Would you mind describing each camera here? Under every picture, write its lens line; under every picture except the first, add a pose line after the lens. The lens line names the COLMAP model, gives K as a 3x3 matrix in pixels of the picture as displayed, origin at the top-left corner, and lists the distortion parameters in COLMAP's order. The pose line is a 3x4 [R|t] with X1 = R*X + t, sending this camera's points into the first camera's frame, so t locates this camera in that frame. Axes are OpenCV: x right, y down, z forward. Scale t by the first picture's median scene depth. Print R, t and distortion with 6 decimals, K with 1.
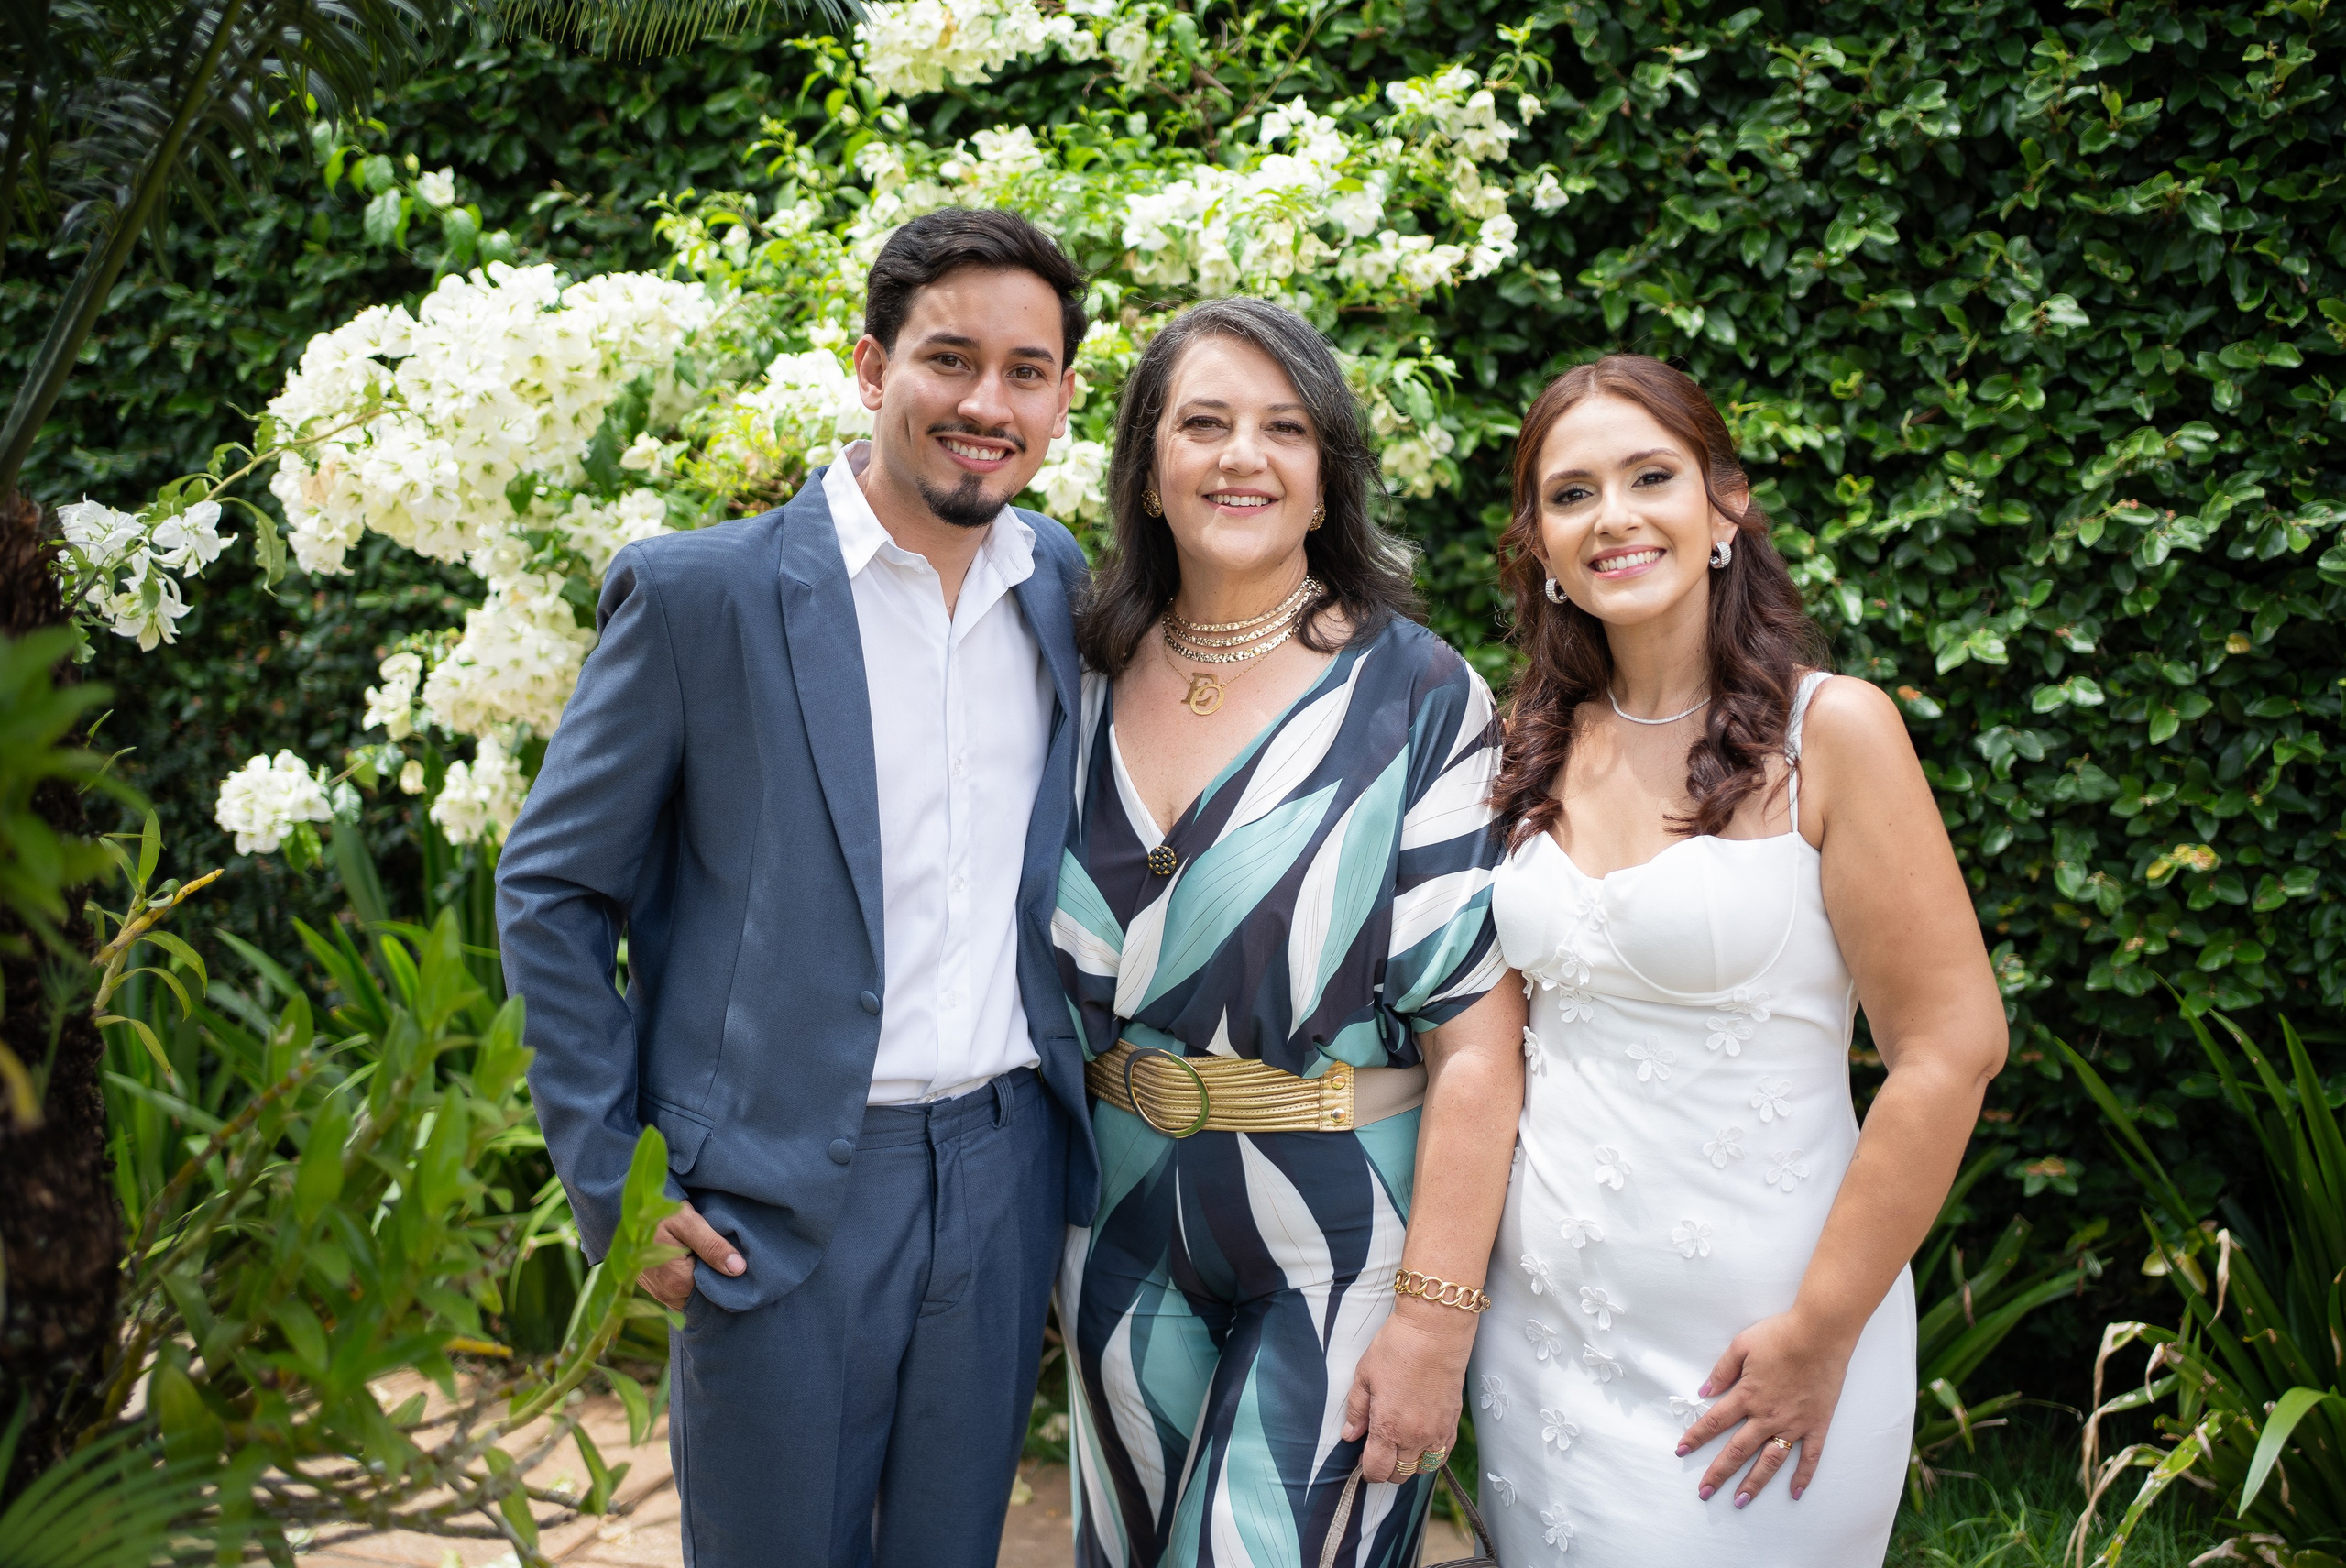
lens RADIAL K [[2378.5, 0, 1181.4], [0, 2378.5, 761.5], [0, 0, 1]] dist [0.014189, 0.000000]
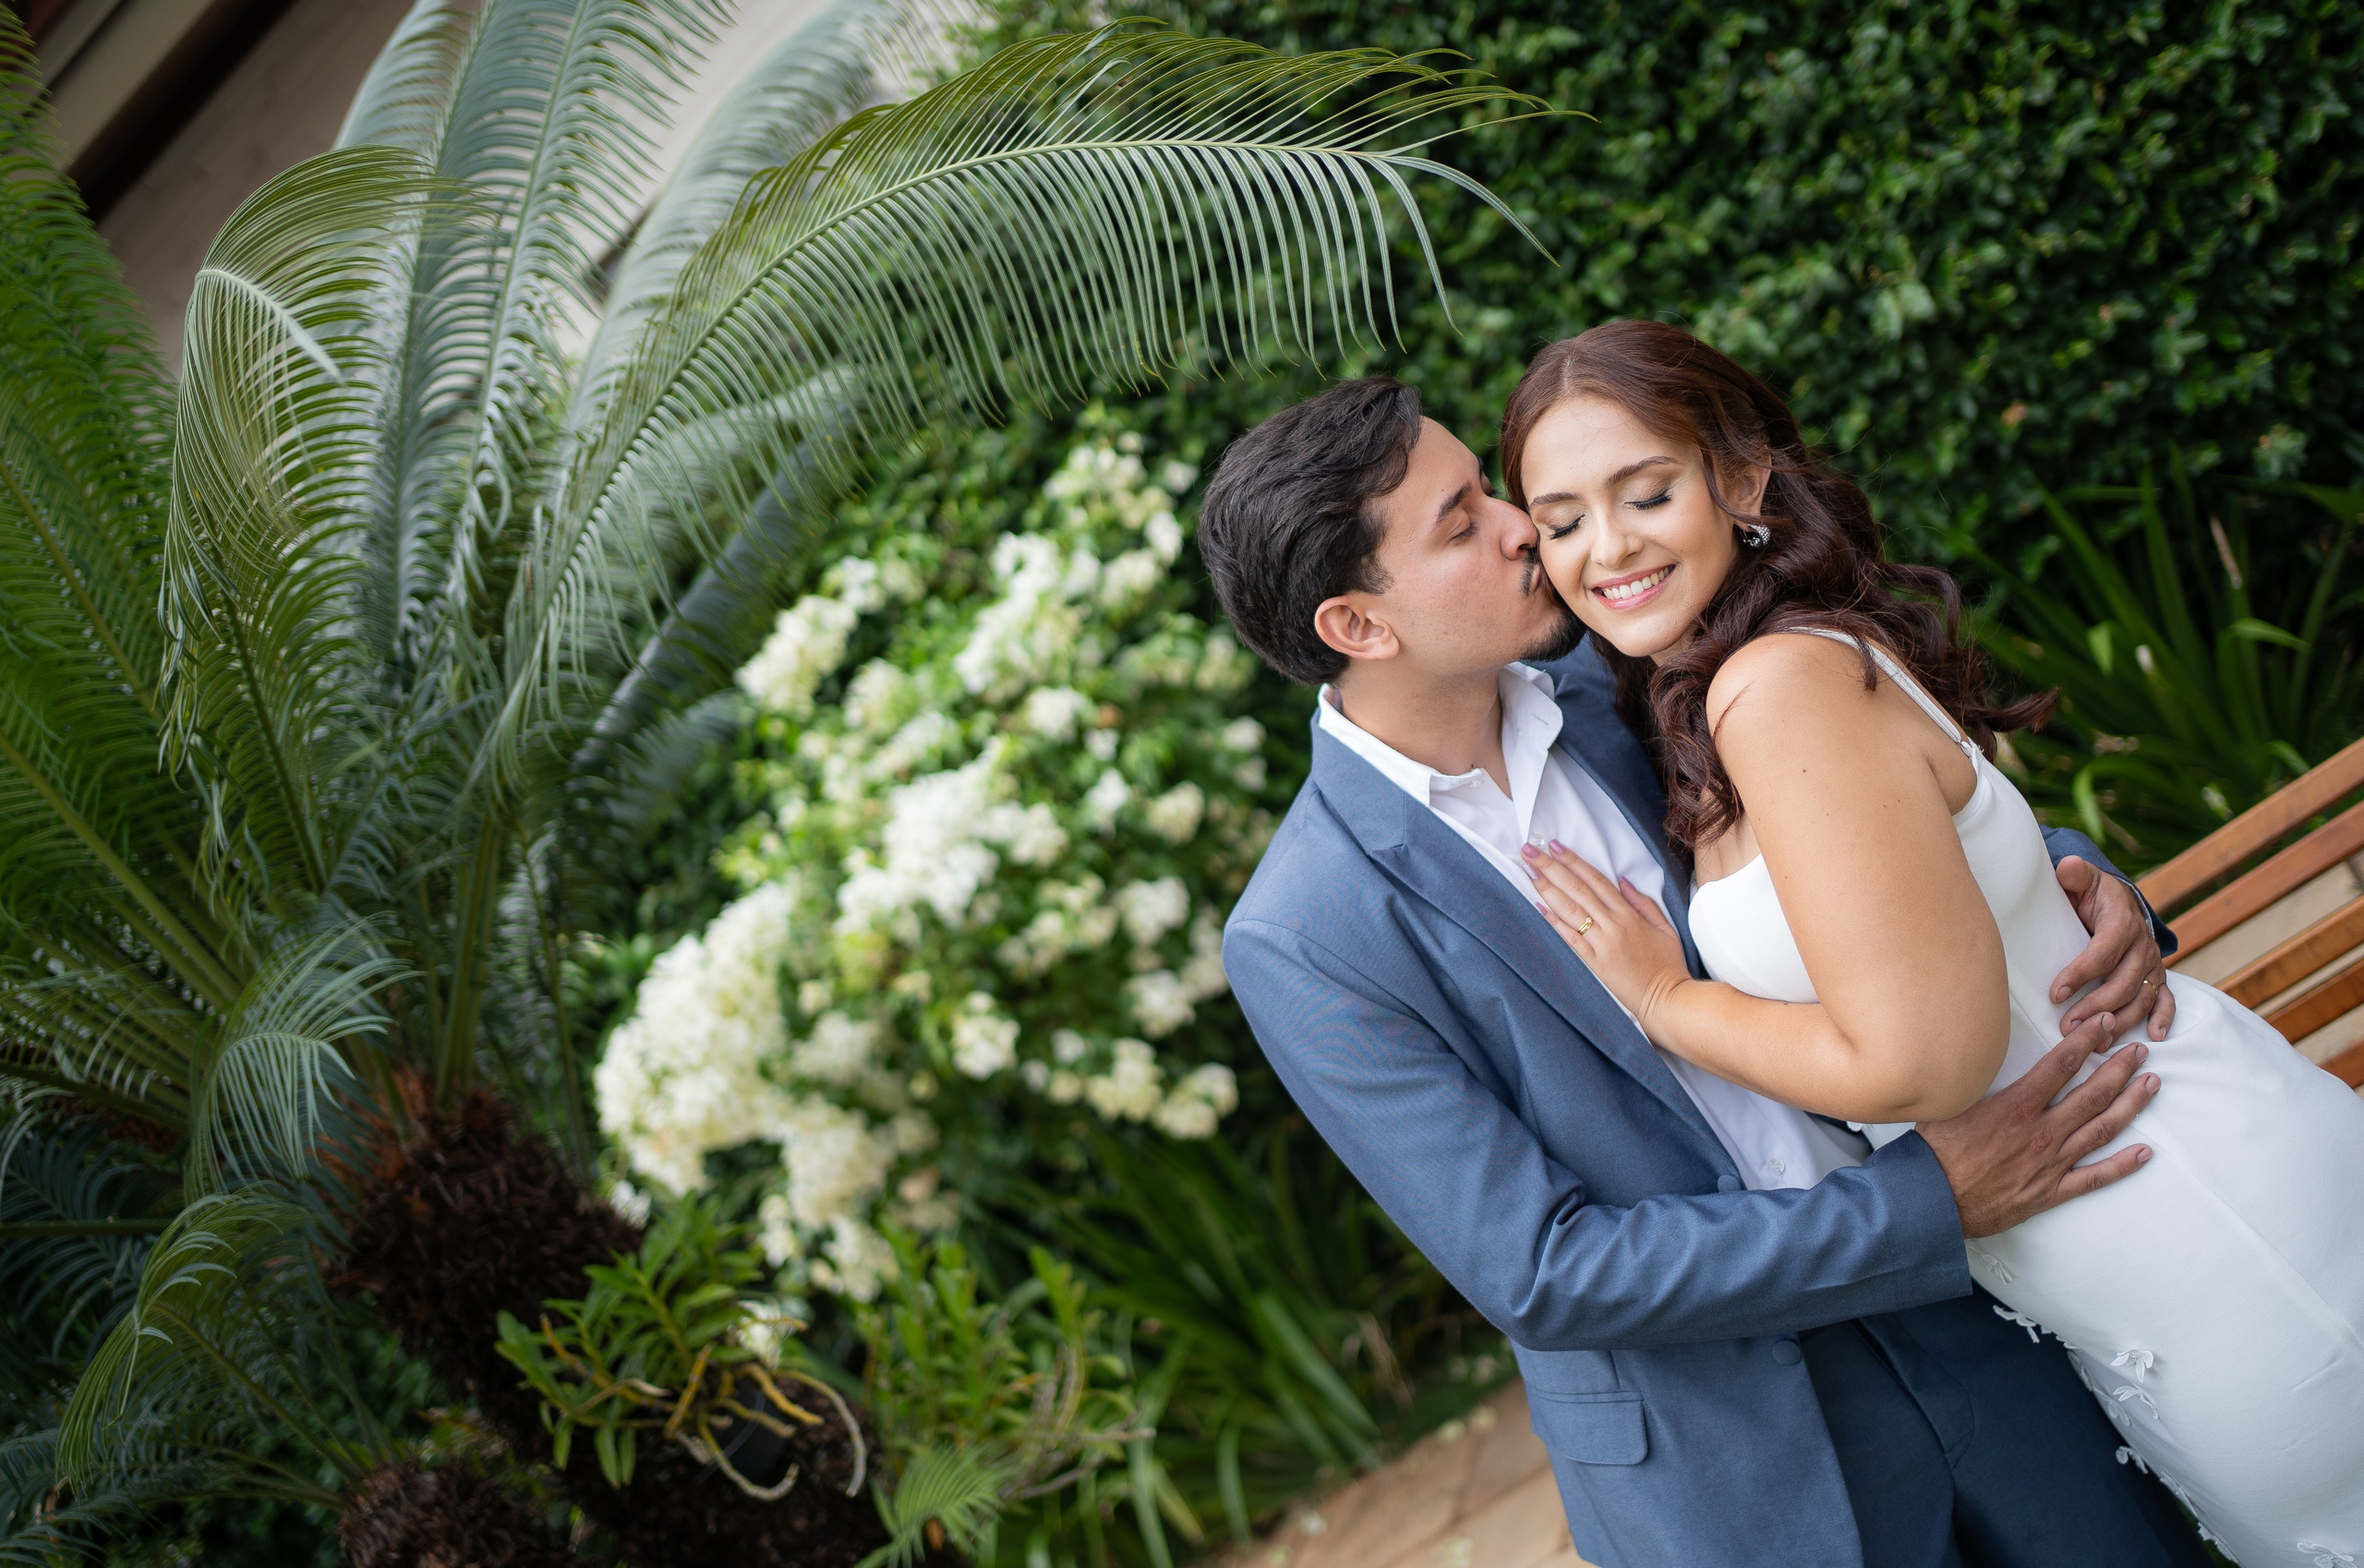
lens RADIAL K [[2396.8, 0, 1255.8], [0, 2396.8, 762.5], [0, 0, 1]] dist [0.014189, 0.000000]
pose [[0.773699, -0.633394, -0.014186, 0.099228], [0.629855, 0.771406, -0.090635, 0.064739], [0.068351, 0.061189, 0.995783, -0.464466]]
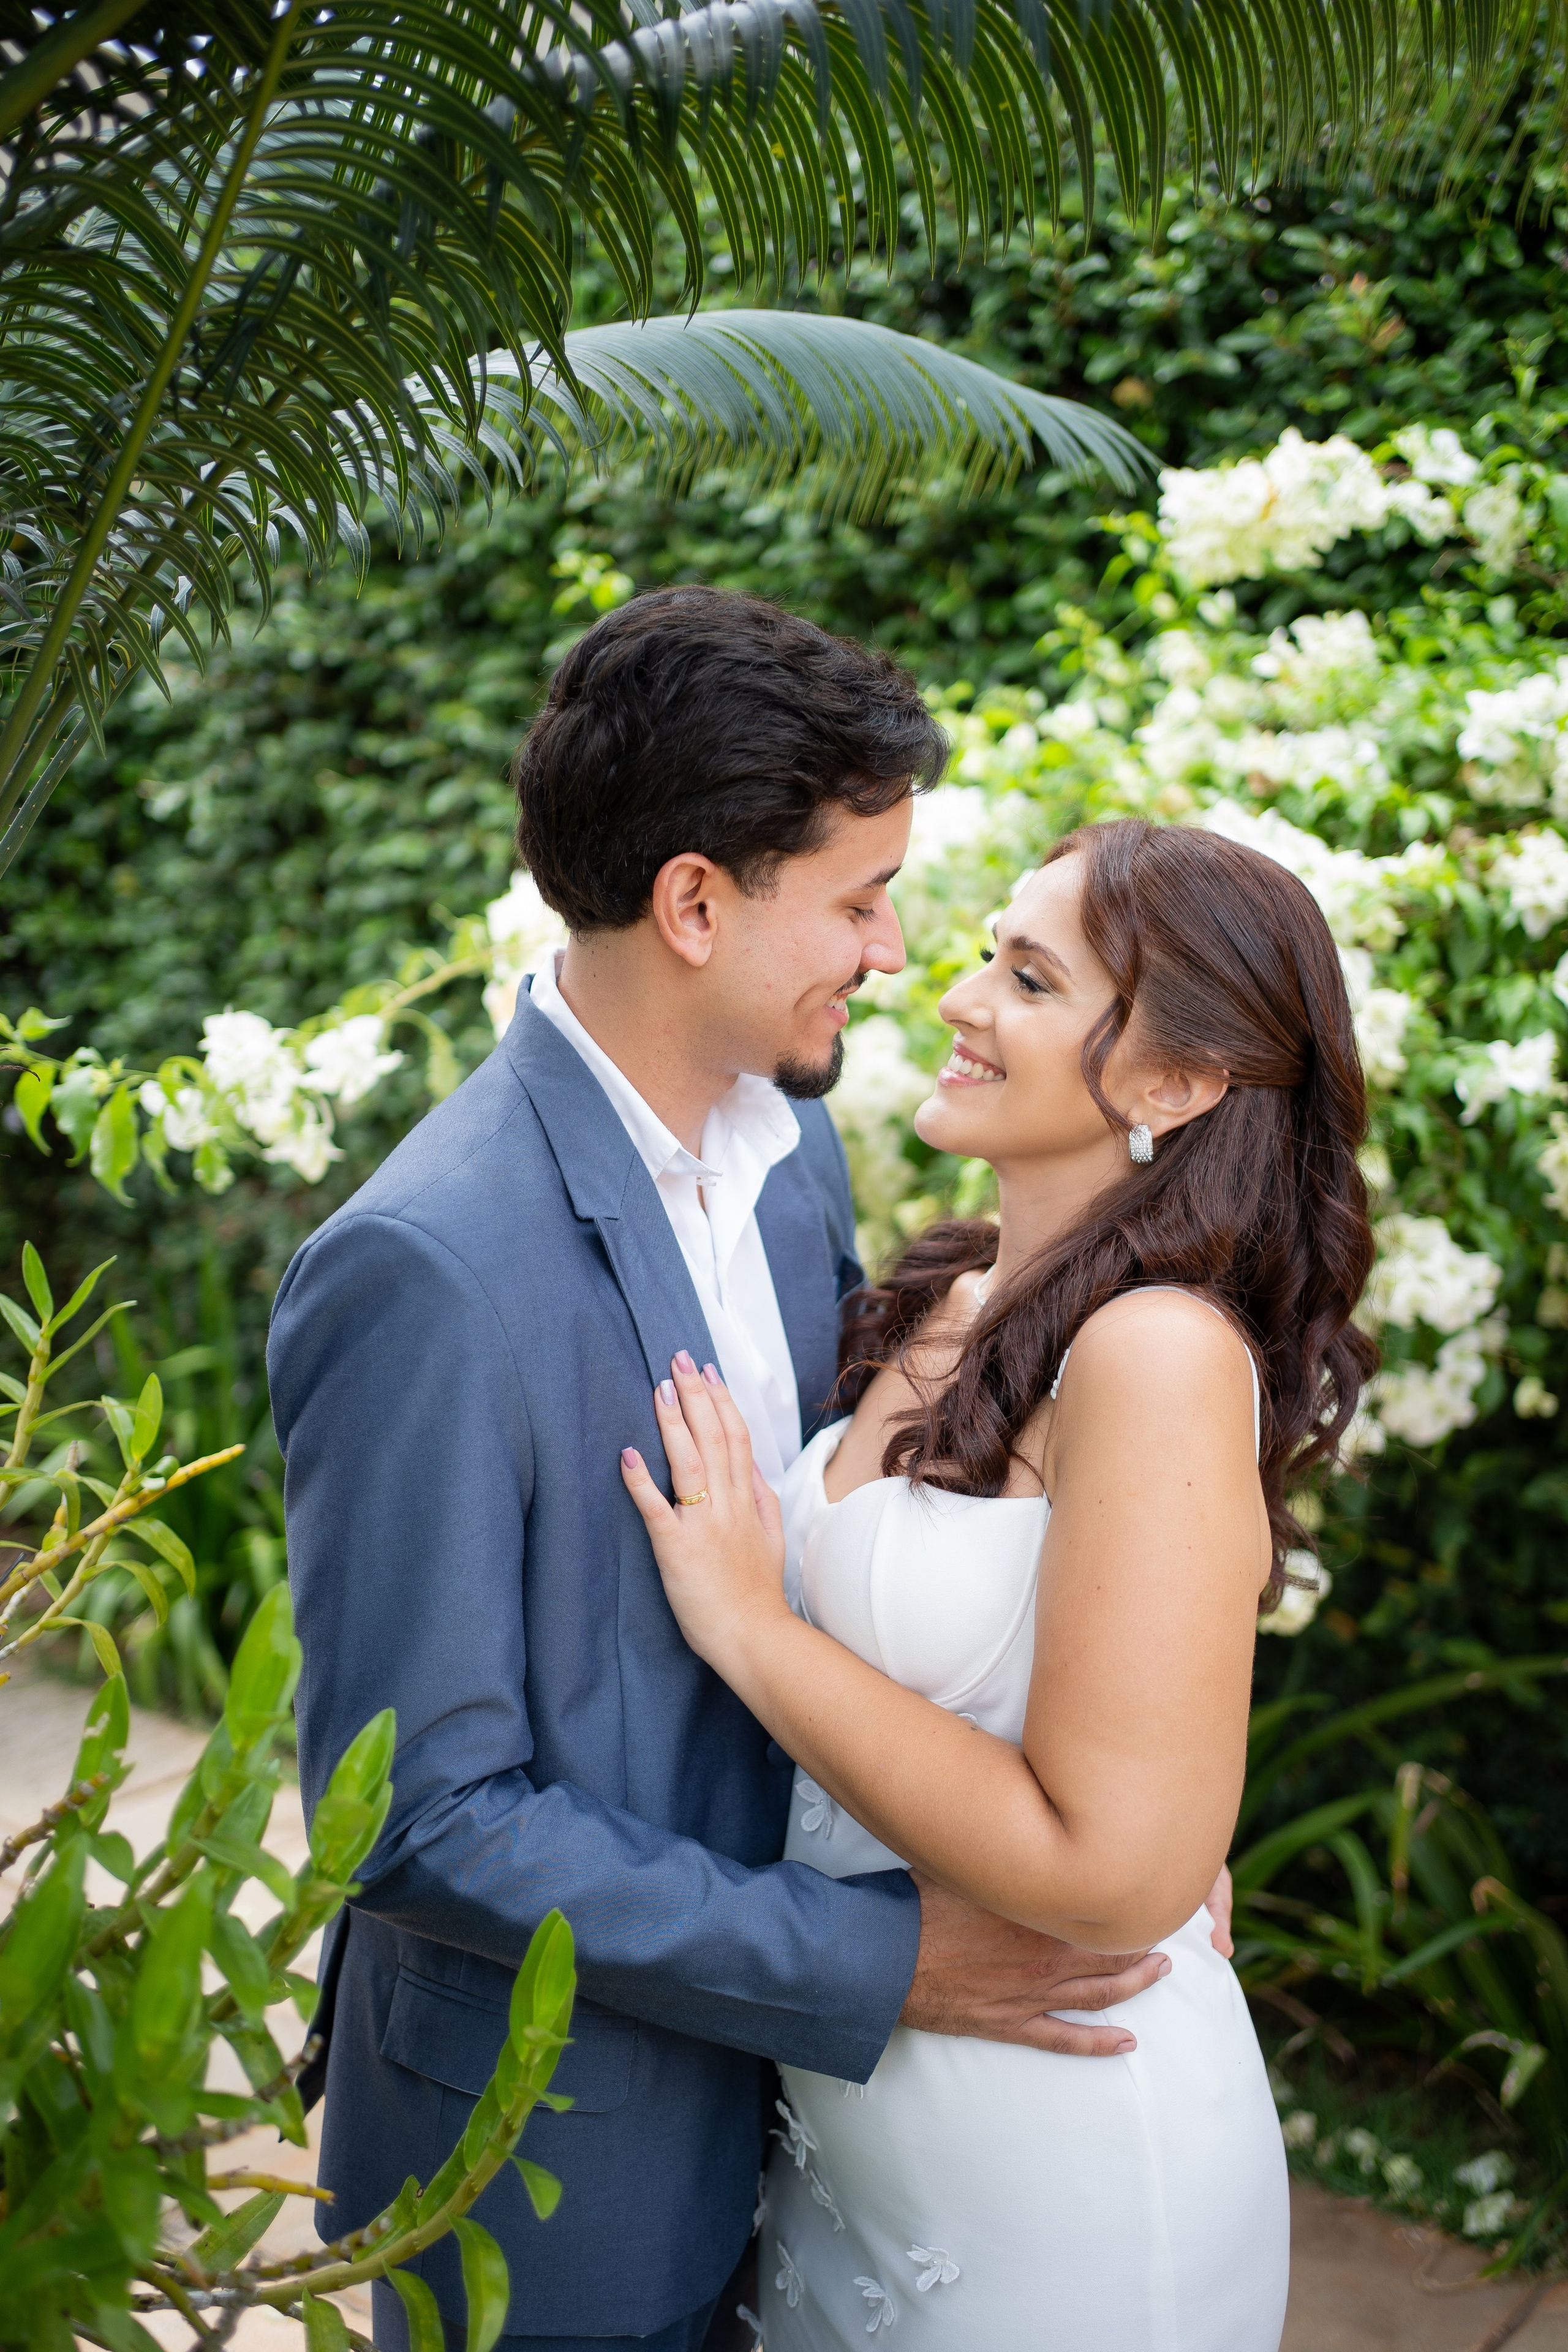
lens RADIAL K [[2384.6, 0, 800.2], [0, 2384.6, 1172.2], [0, 0, 1]] dist [0.014189, 0.000000]
pose [[0.944894, 0.069447, -0.319927, 0.032344], [-0.083573, 0.996031, -0.030620, -0.026643], [0.316530, 0.055670, 0.946947, 0.145093]]
